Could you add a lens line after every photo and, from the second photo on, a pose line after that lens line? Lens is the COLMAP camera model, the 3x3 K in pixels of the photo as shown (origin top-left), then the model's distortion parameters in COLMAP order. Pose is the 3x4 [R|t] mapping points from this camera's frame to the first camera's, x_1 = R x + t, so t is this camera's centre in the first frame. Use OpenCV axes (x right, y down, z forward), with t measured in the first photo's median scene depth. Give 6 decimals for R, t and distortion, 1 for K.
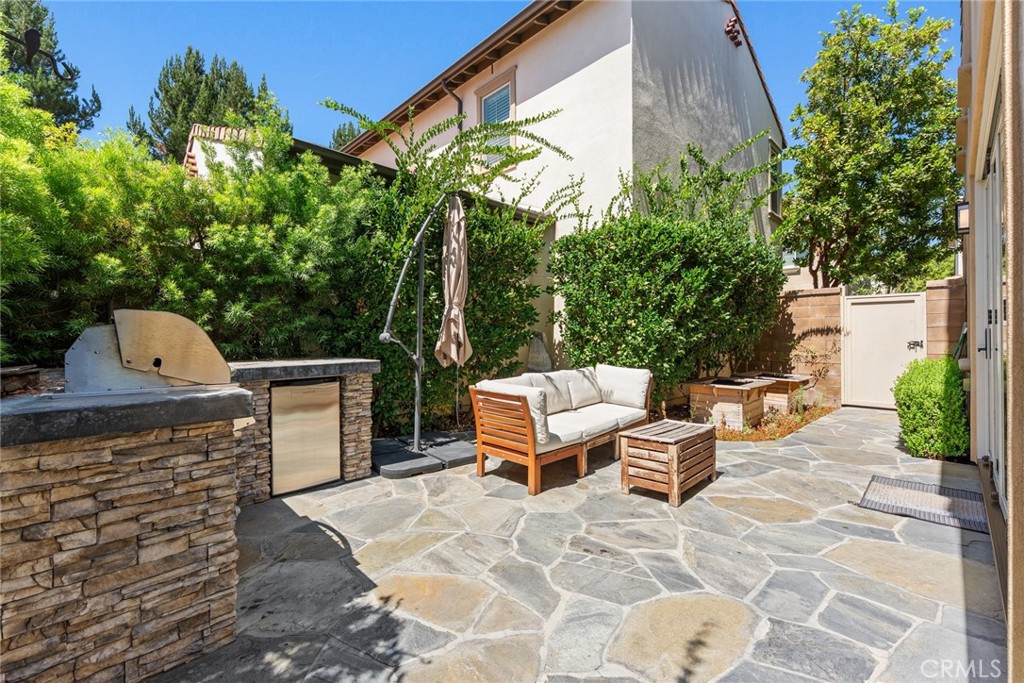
lens RADIAL K [[415.2, 0, 508.1], [0, 415.2, 334.5], [0, 0, 1]] dist [0.000602, -0.000101]
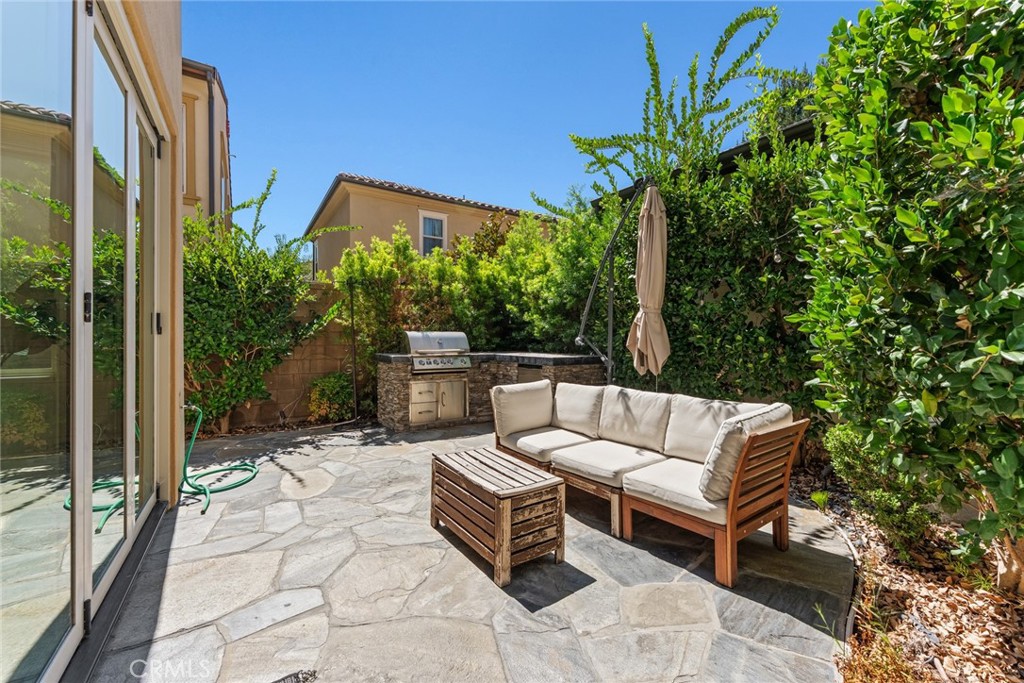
lens RADIAL K [[415.2, 0, 511.8], [0, 415.2, 337.3], [0, 0, 1]] dist [0.000602, -0.000101]
pose [[-0.171065, 0.006720, -0.985237, 1.445375], [-0.006030, 0.999951, 0.007867, -0.019176], [0.985241, 0.007287, -0.171016, 1.479021]]
